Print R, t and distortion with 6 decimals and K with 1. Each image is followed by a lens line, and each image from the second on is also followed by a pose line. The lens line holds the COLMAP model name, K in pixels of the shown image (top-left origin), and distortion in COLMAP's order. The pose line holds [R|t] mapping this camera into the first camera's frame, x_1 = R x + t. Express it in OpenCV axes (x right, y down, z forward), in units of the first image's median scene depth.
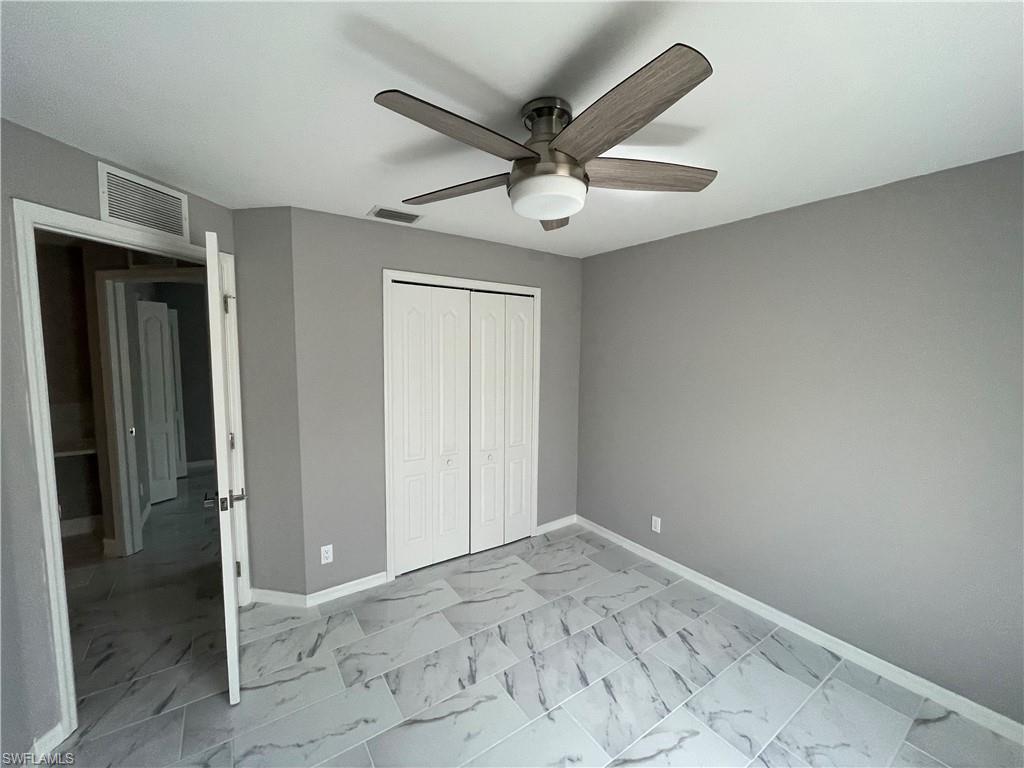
lens RADIAL K [[417.3, 0, 509.5], [0, 417.3, 393.2], [0, 0, 1]] dist [0.009892, -0.000147]
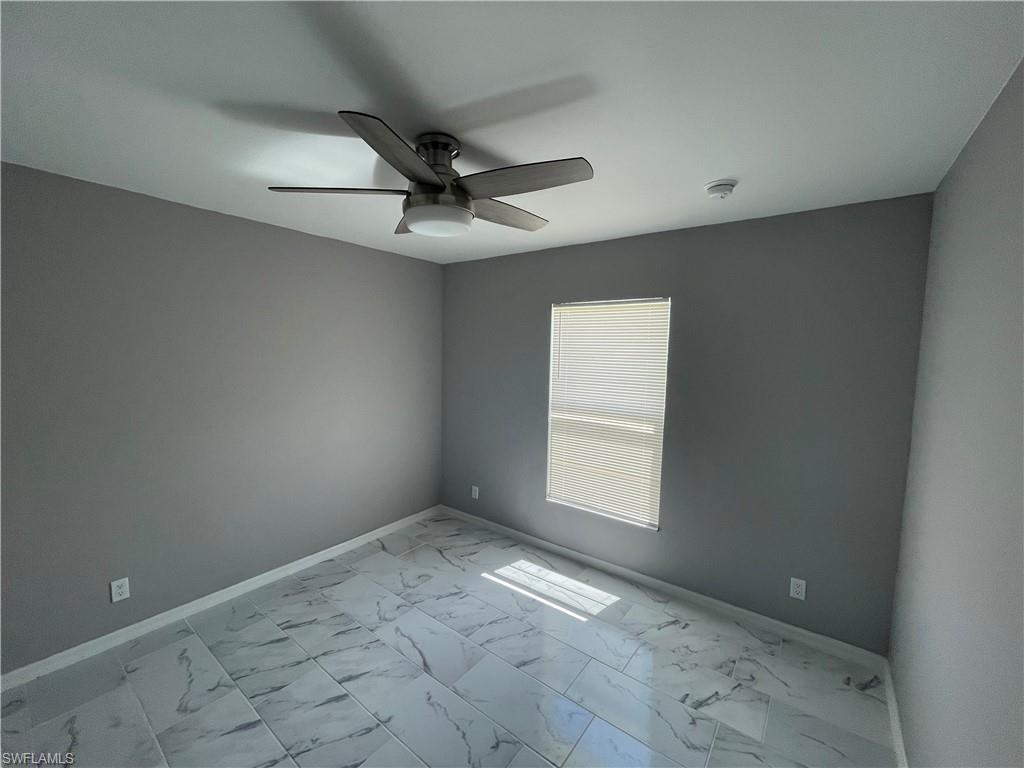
lens RADIAL K [[417.3, 0, 517.8], [0, 417.3, 393.7], [0, 0, 1]] dist [0.009892, -0.000147]
pose [[-0.316792, -0.117618, 0.941174, -0.717658], [0.076006, 0.985943, 0.148796, -0.101458], [-0.945445, 0.118672, -0.303399, 0.772679]]
